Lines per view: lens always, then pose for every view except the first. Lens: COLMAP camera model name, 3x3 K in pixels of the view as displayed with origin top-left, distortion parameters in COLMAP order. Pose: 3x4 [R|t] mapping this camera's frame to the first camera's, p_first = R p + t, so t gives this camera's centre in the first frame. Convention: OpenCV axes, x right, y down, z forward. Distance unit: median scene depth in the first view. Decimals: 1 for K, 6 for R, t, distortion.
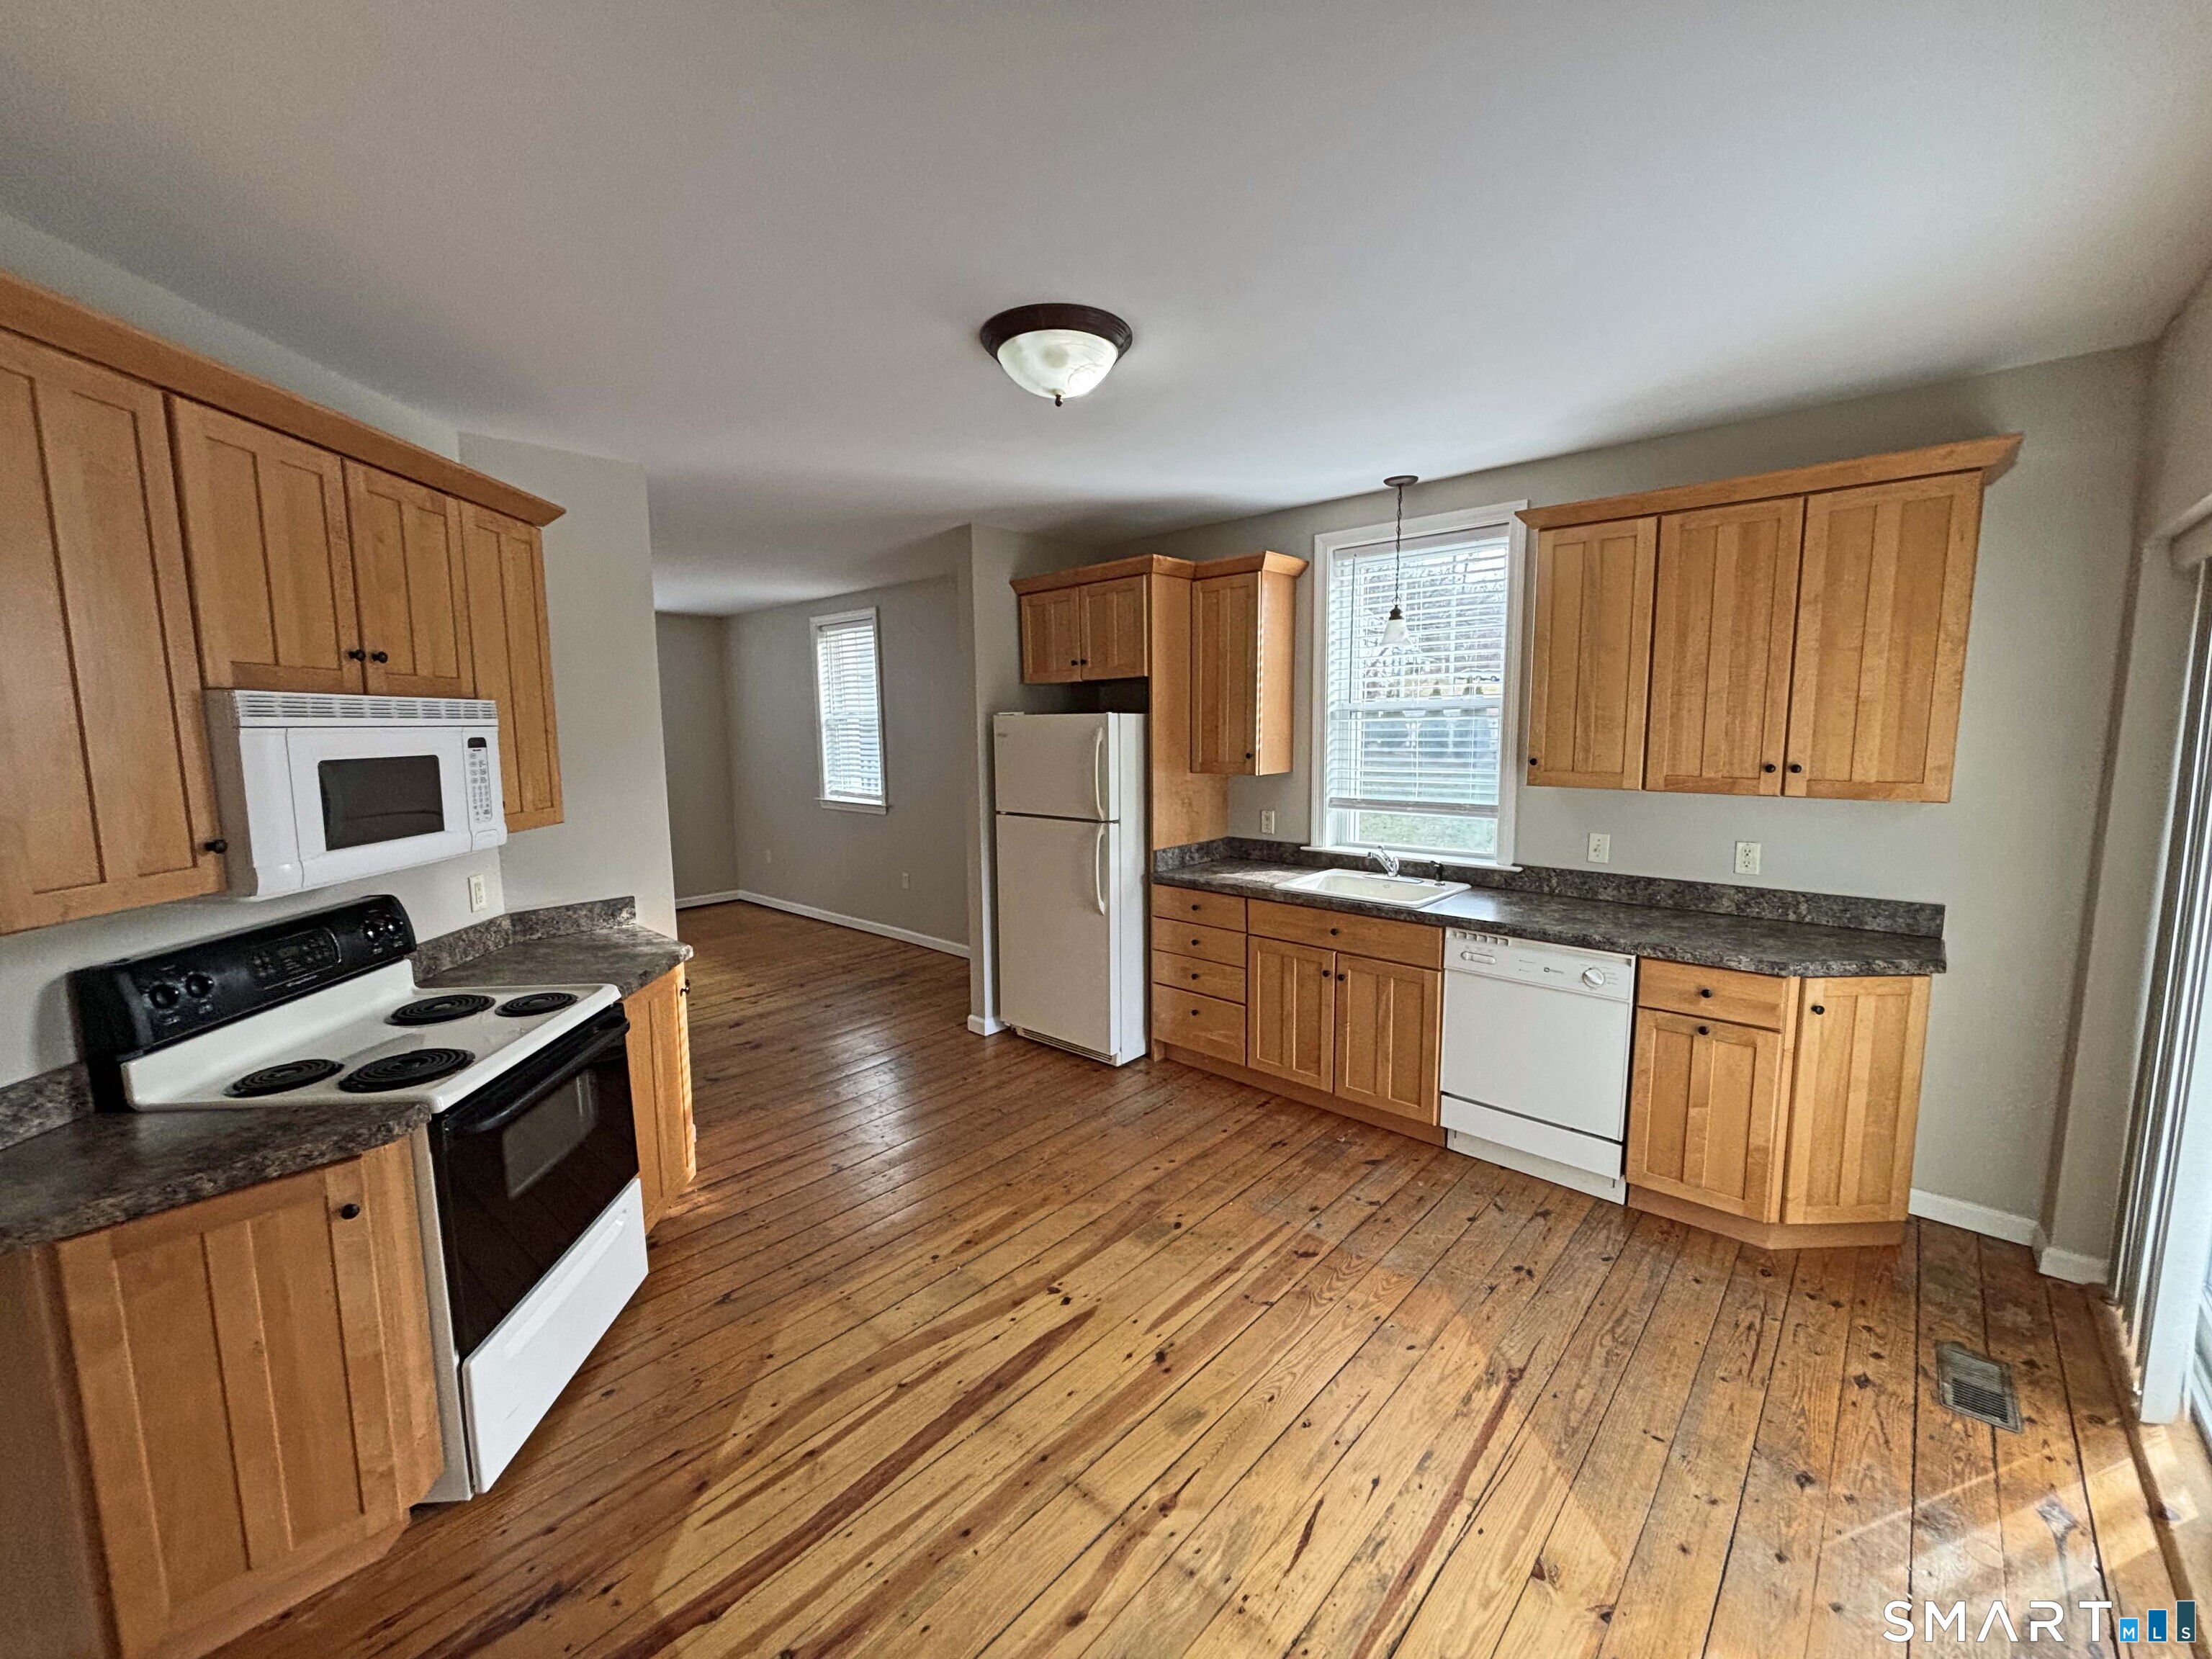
lens RADIAL K [[892.5, 0, 1120.8], [0, 892.5, 828.2], [0, 0, 1]] dist [0.012482, -0.001051]
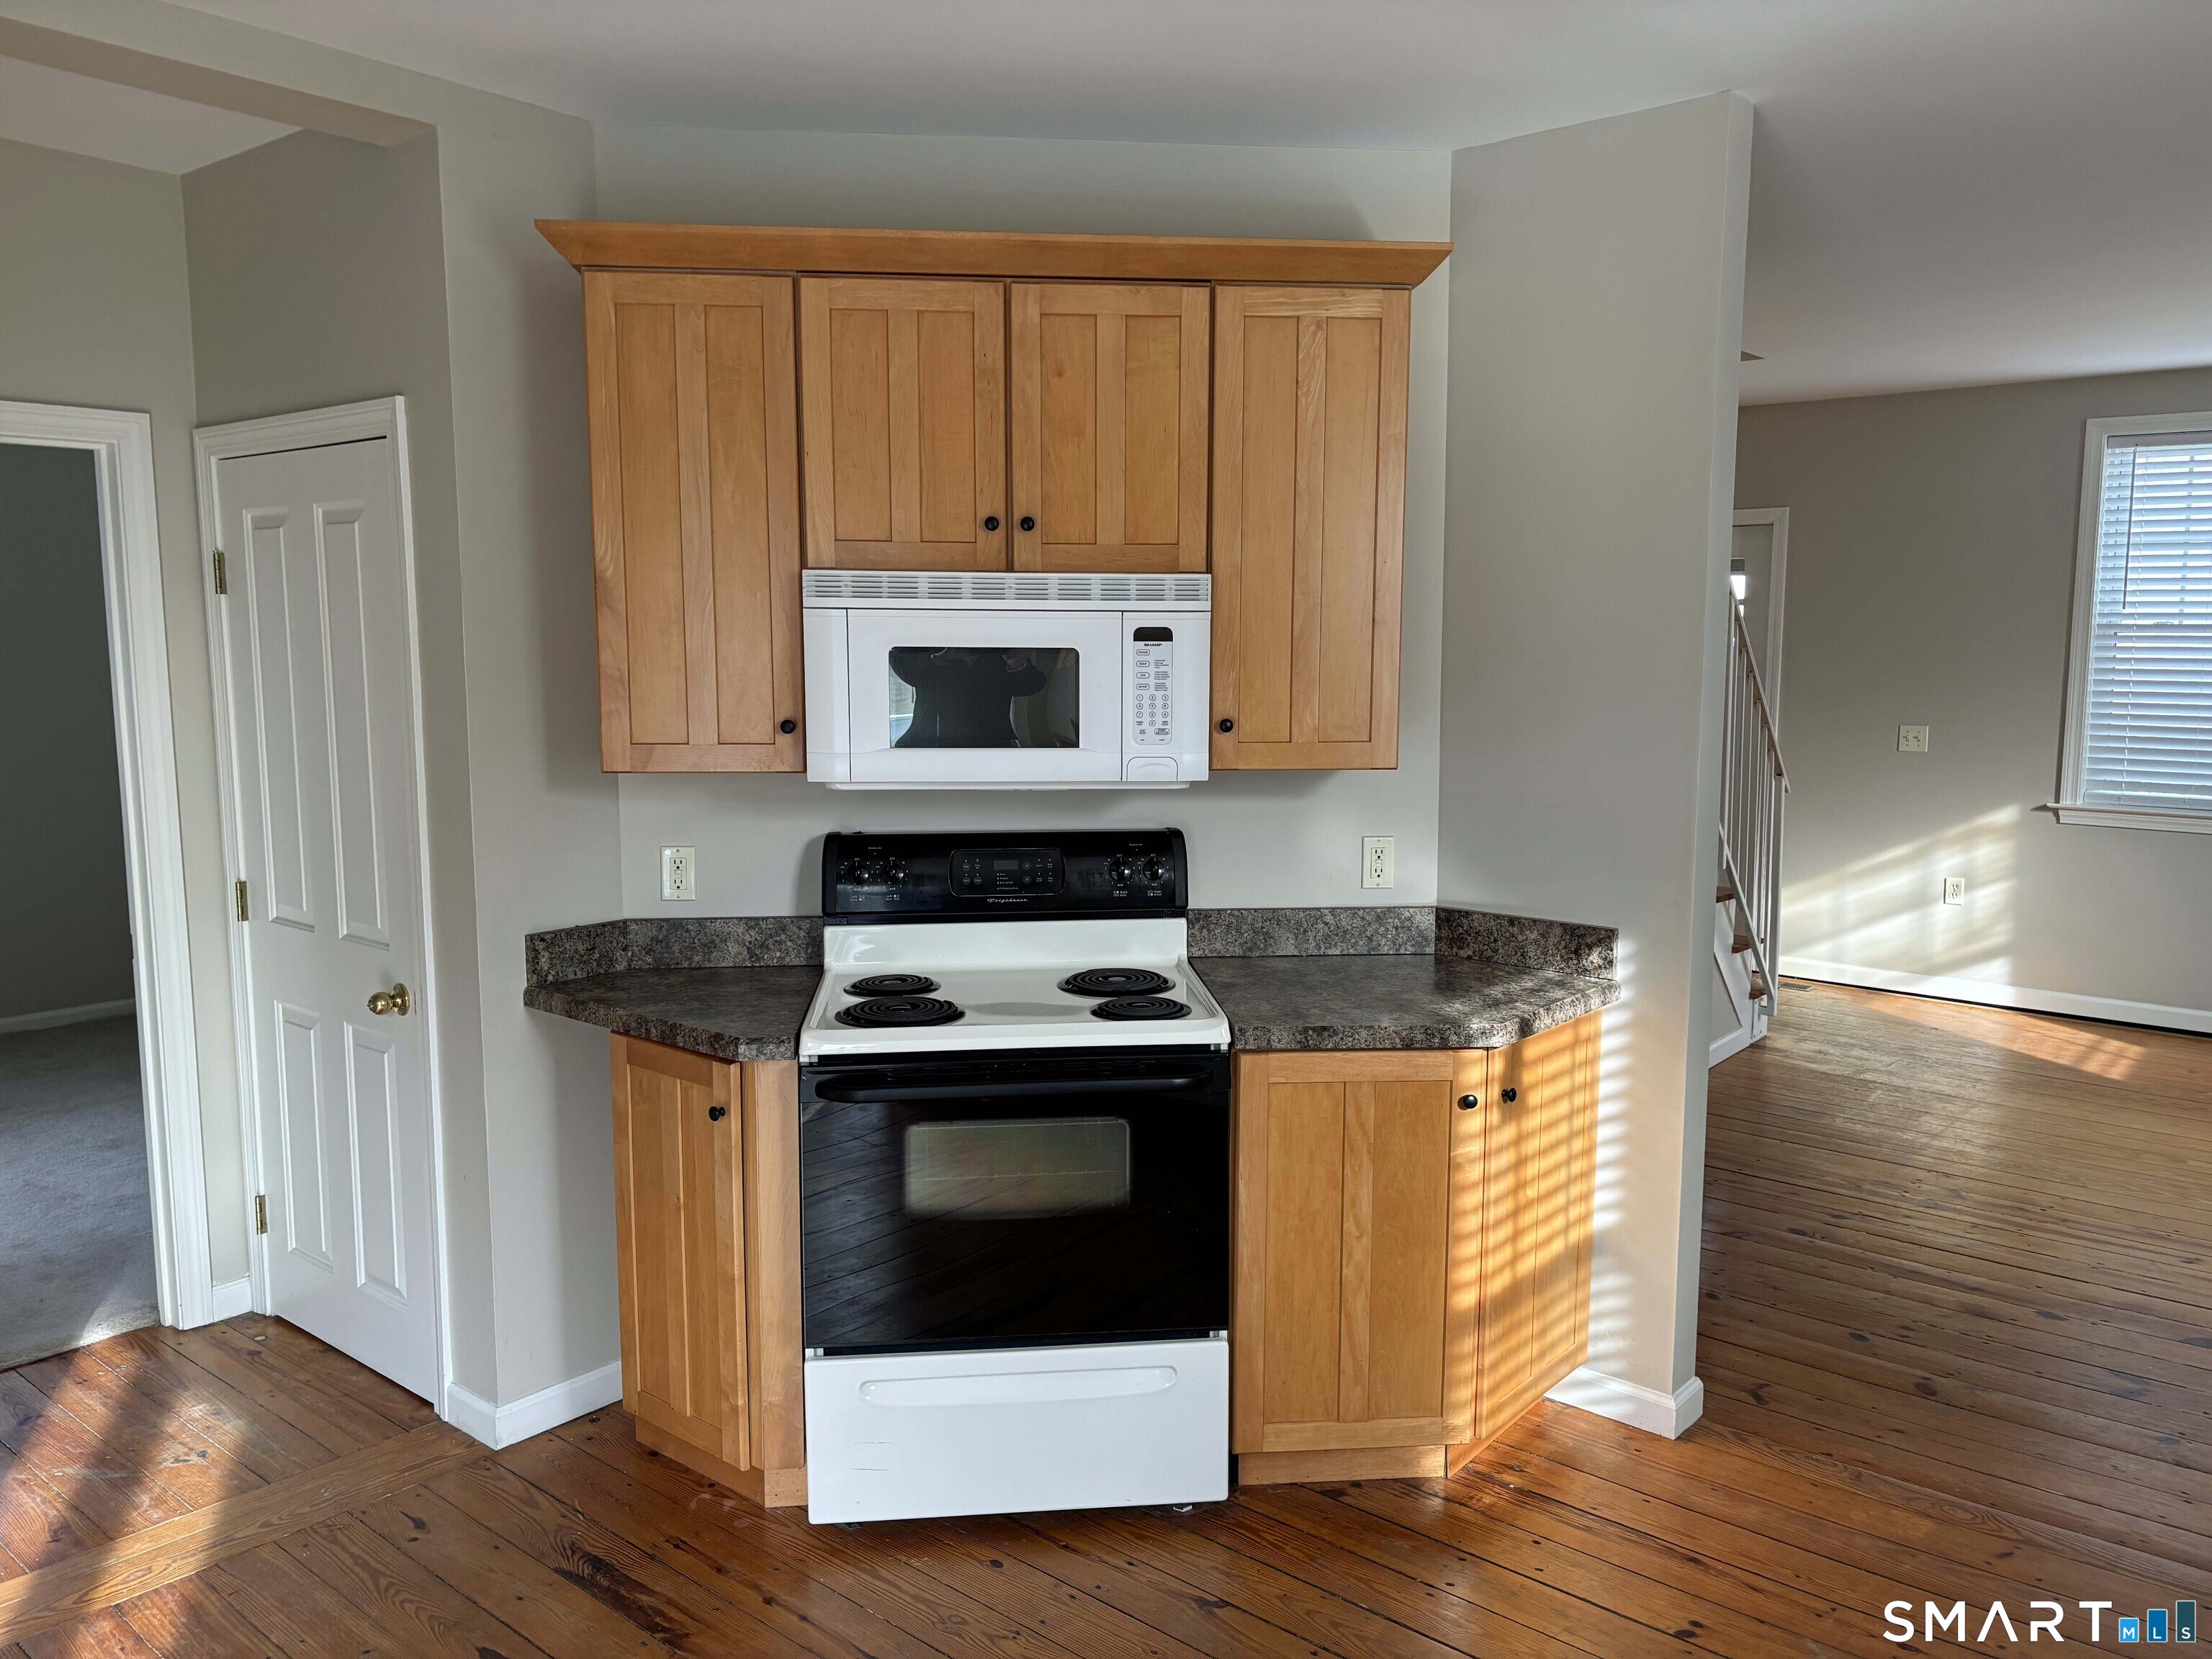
lens RADIAL K [[1681.8, 0, 1107.4], [0, 1681.8, 829.9], [0, 0, 1]] dist [0.063026, -0.049683]
pose [[0.041976, 0.137516, -0.989610, 0.822279], [-0.124786, 0.983449, 0.131367, -0.146333], [0.991295, 0.117975, 0.058441, 1.161380]]
